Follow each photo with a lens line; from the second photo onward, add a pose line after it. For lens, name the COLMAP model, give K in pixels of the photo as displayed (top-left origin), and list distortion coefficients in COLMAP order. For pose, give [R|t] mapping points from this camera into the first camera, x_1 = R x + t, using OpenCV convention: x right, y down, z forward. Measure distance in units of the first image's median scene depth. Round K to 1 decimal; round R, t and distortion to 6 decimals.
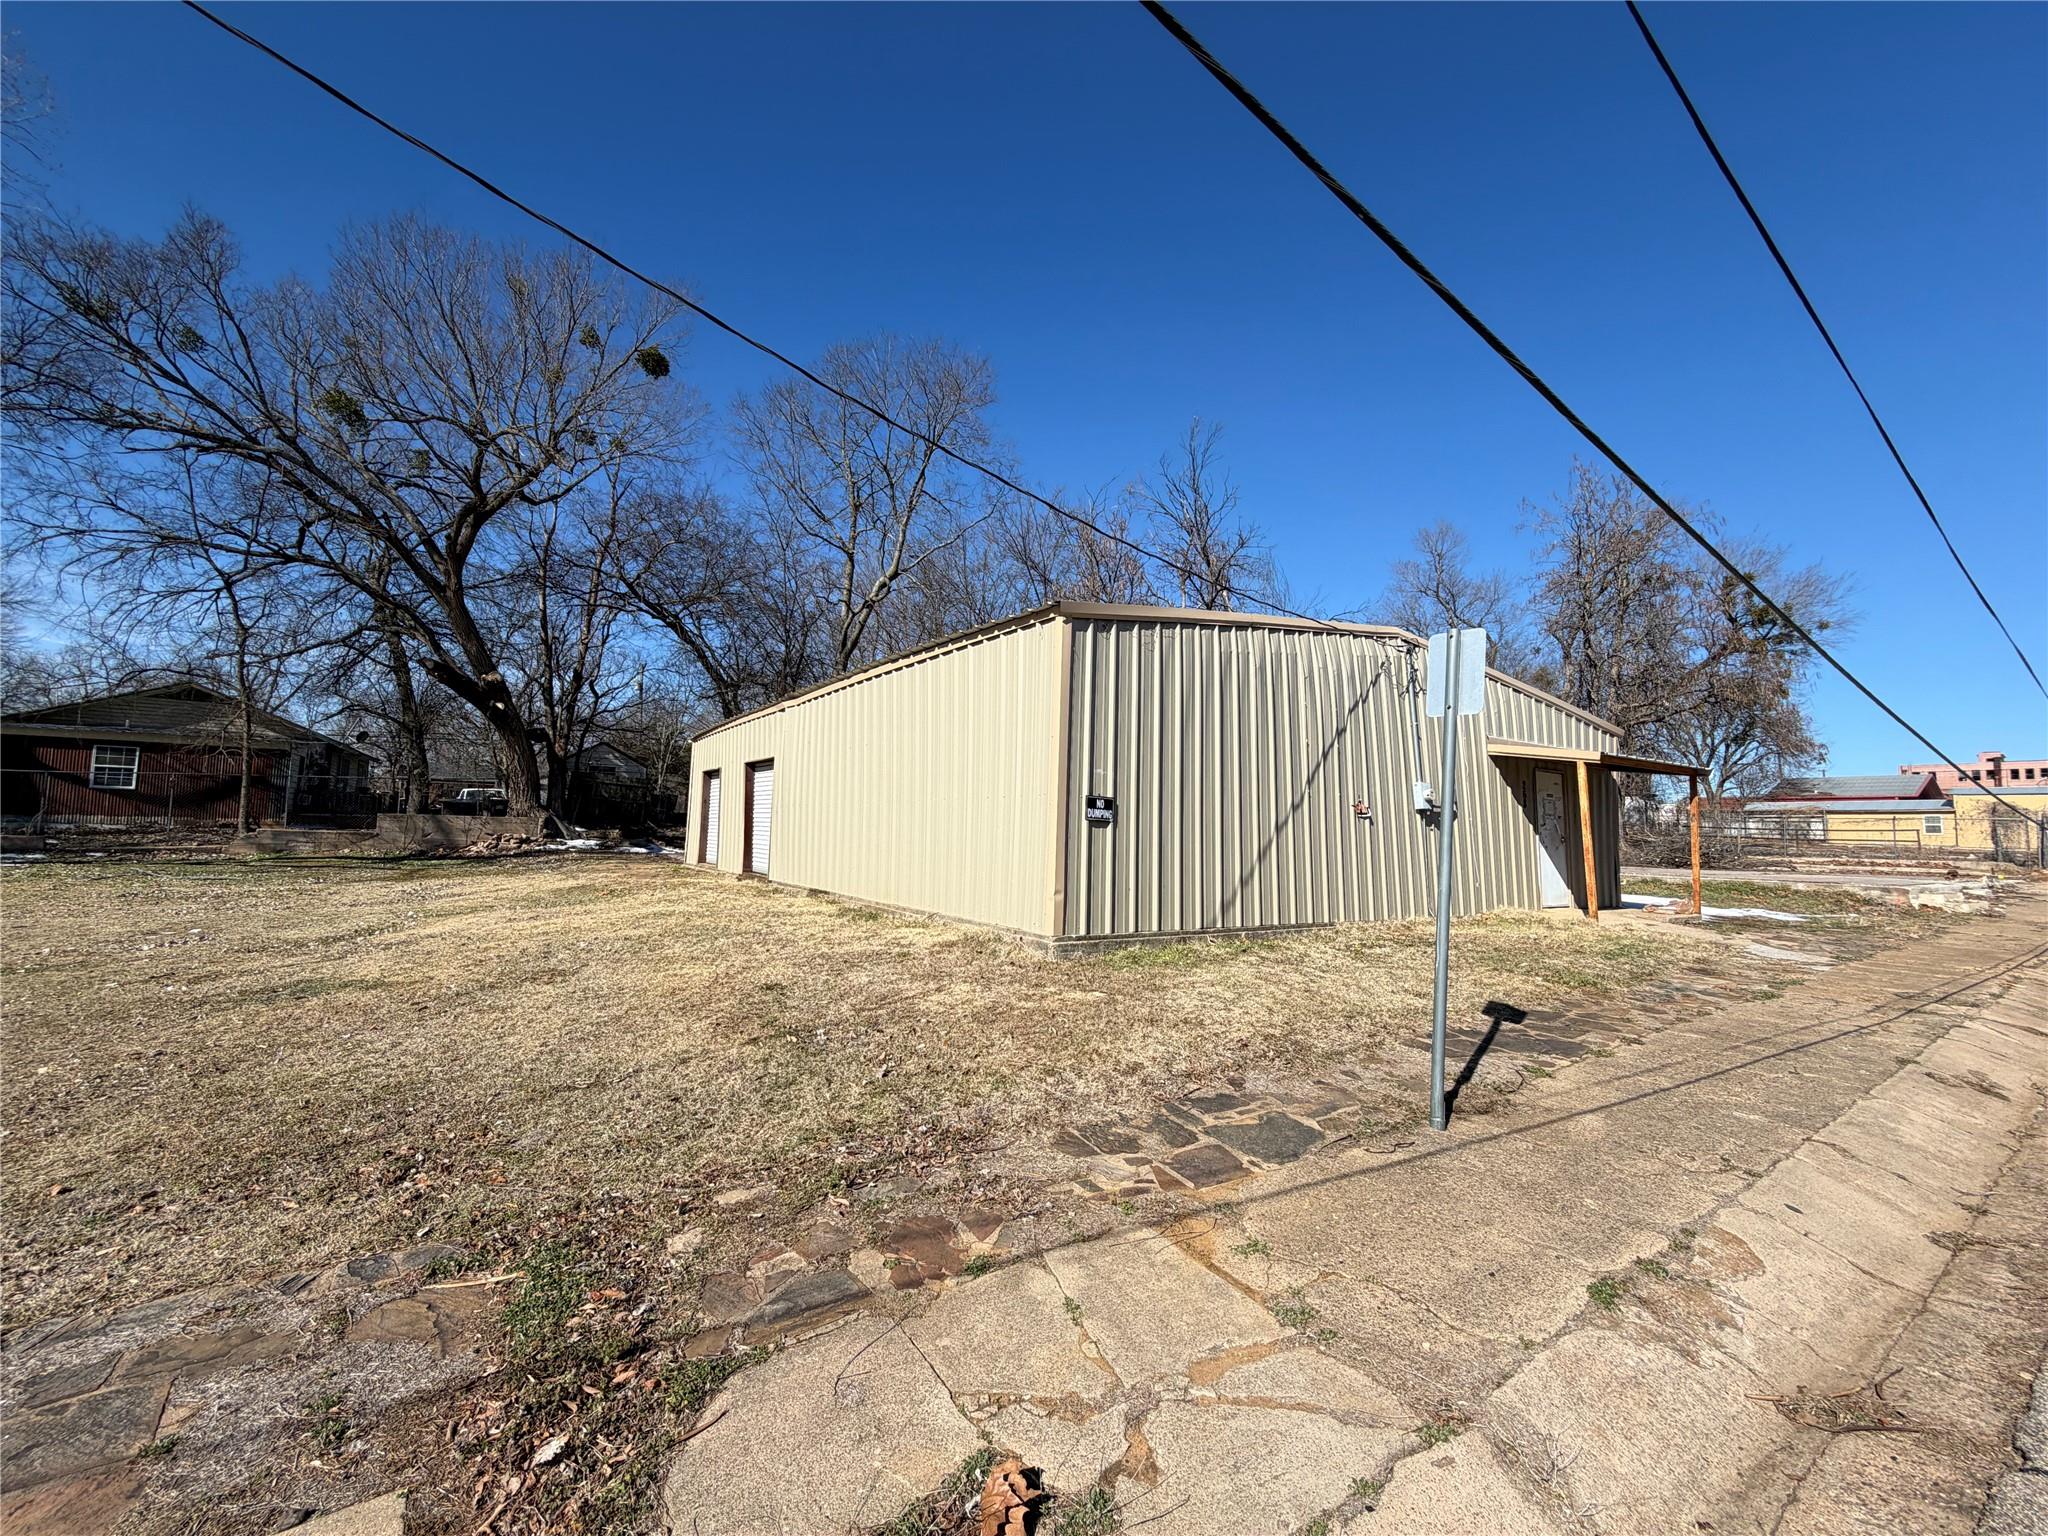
lens RADIAL K [[828.8, 0, 1019.2], [0, 828.8, 762.1], [0, 0, 1]] dist [0.003060, 0.000037]
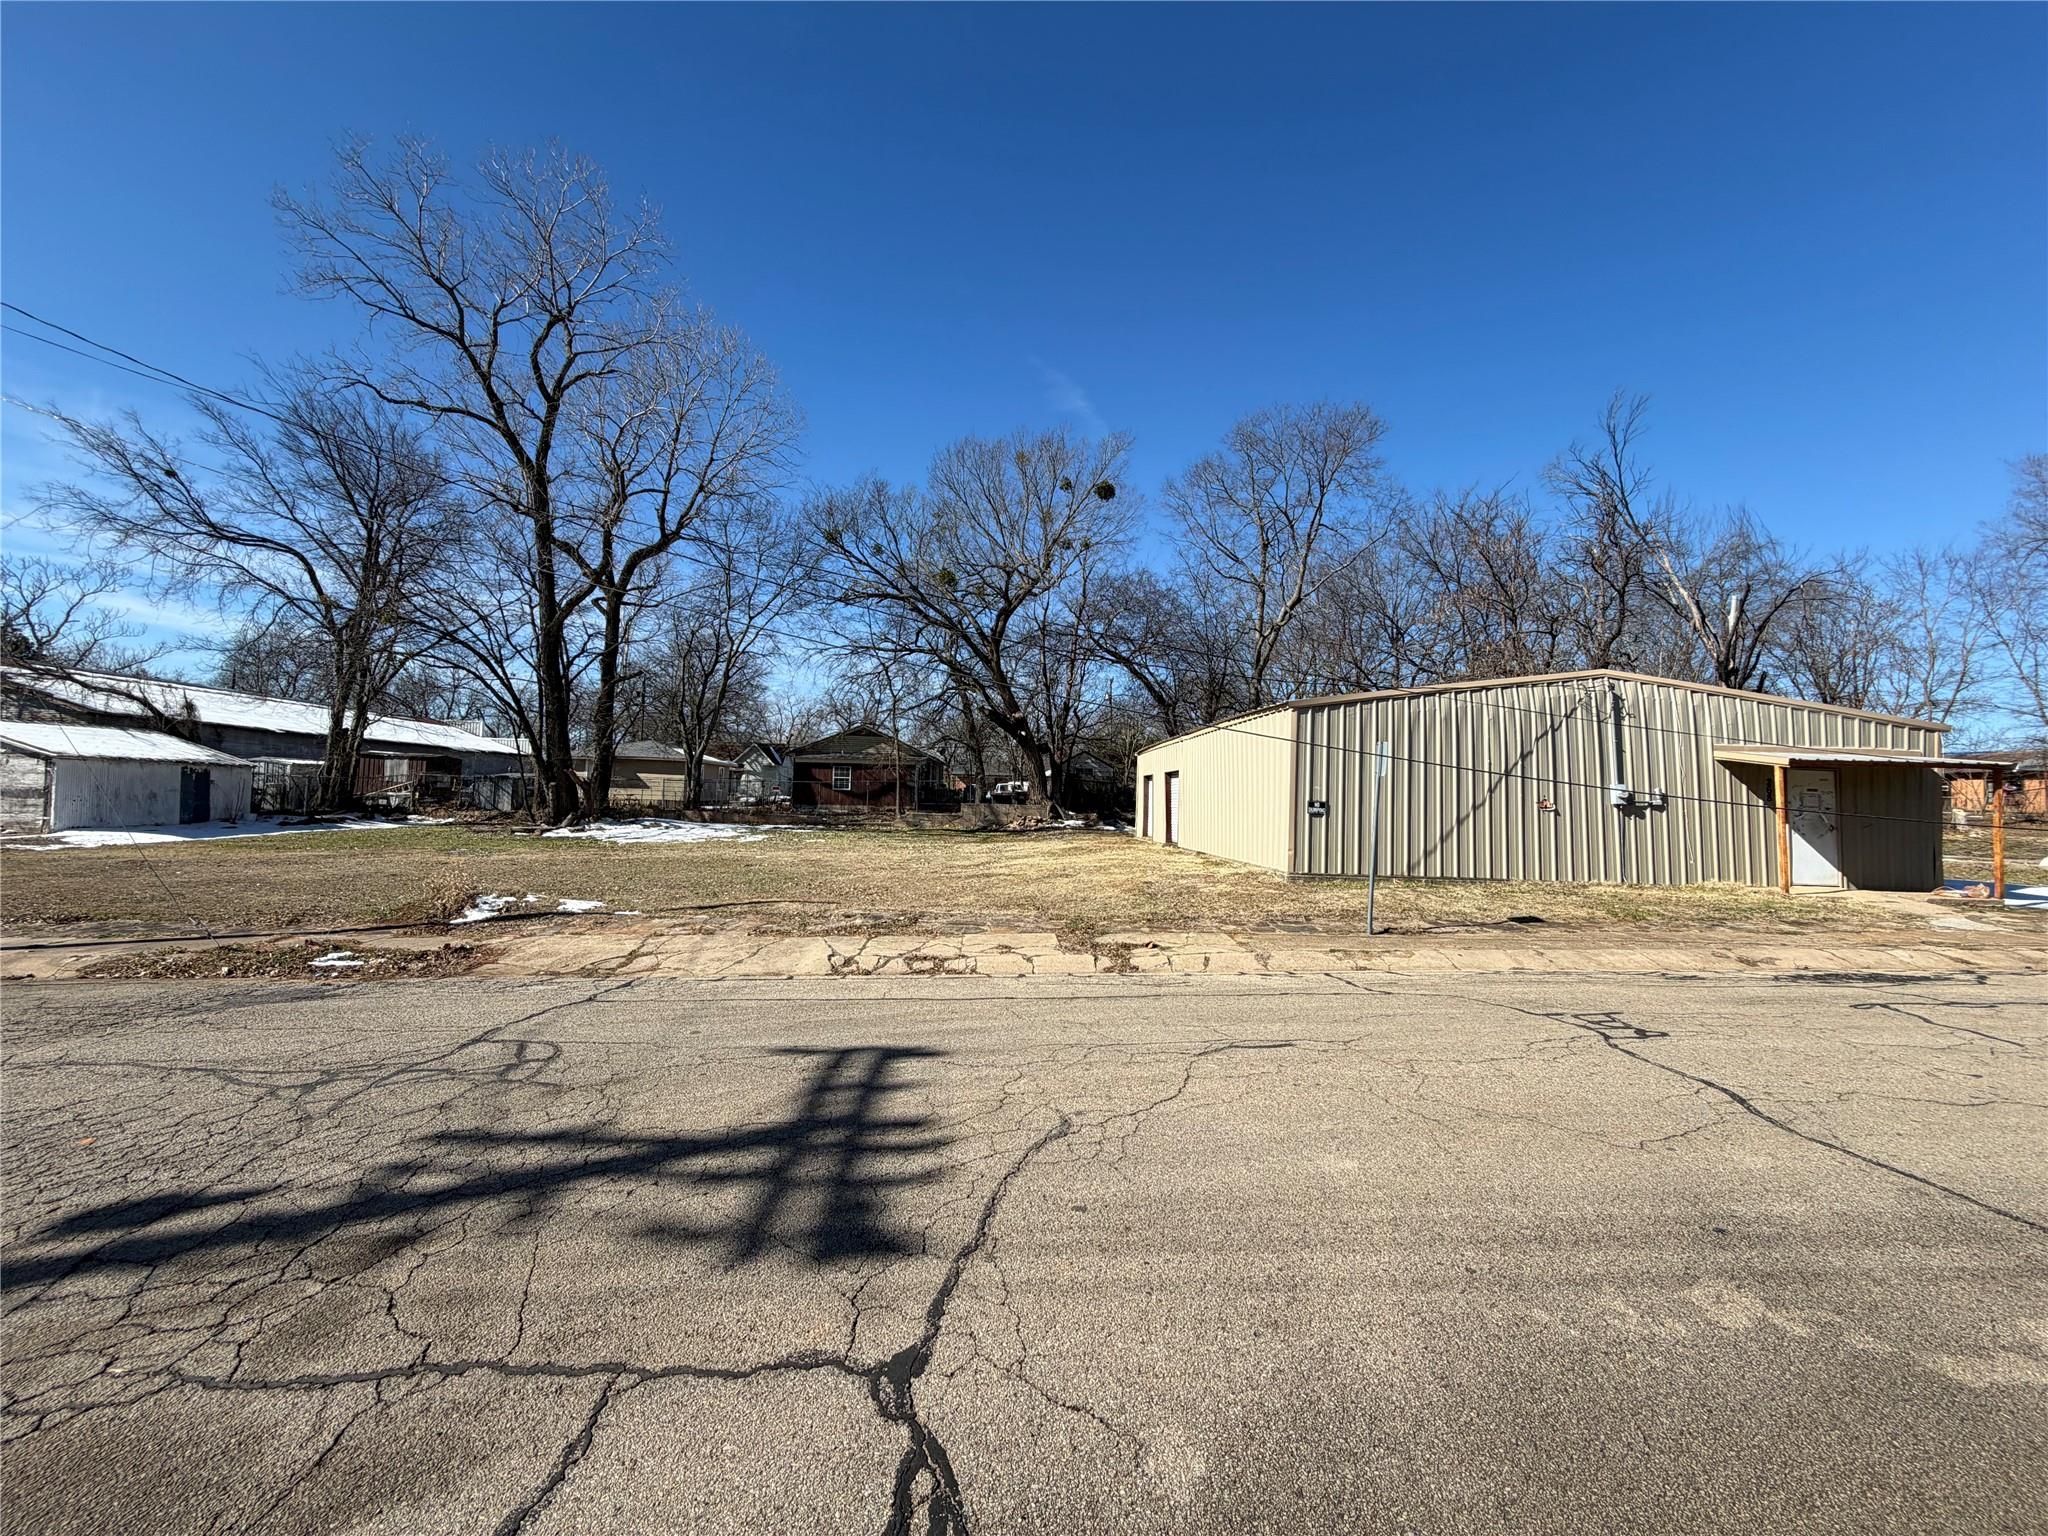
lens RADIAL K [[828.8, 0, 1018.6], [0, 828.8, 765.4], [0, 0, 1]] dist [0.003060, 0.000037]
pose [[0.853933, -0.026220, -0.519721, 0.166930], [0.039866, 0.999091, 0.015098, -0.031819], [0.518853, -0.033612, 0.854202, -0.323334]]
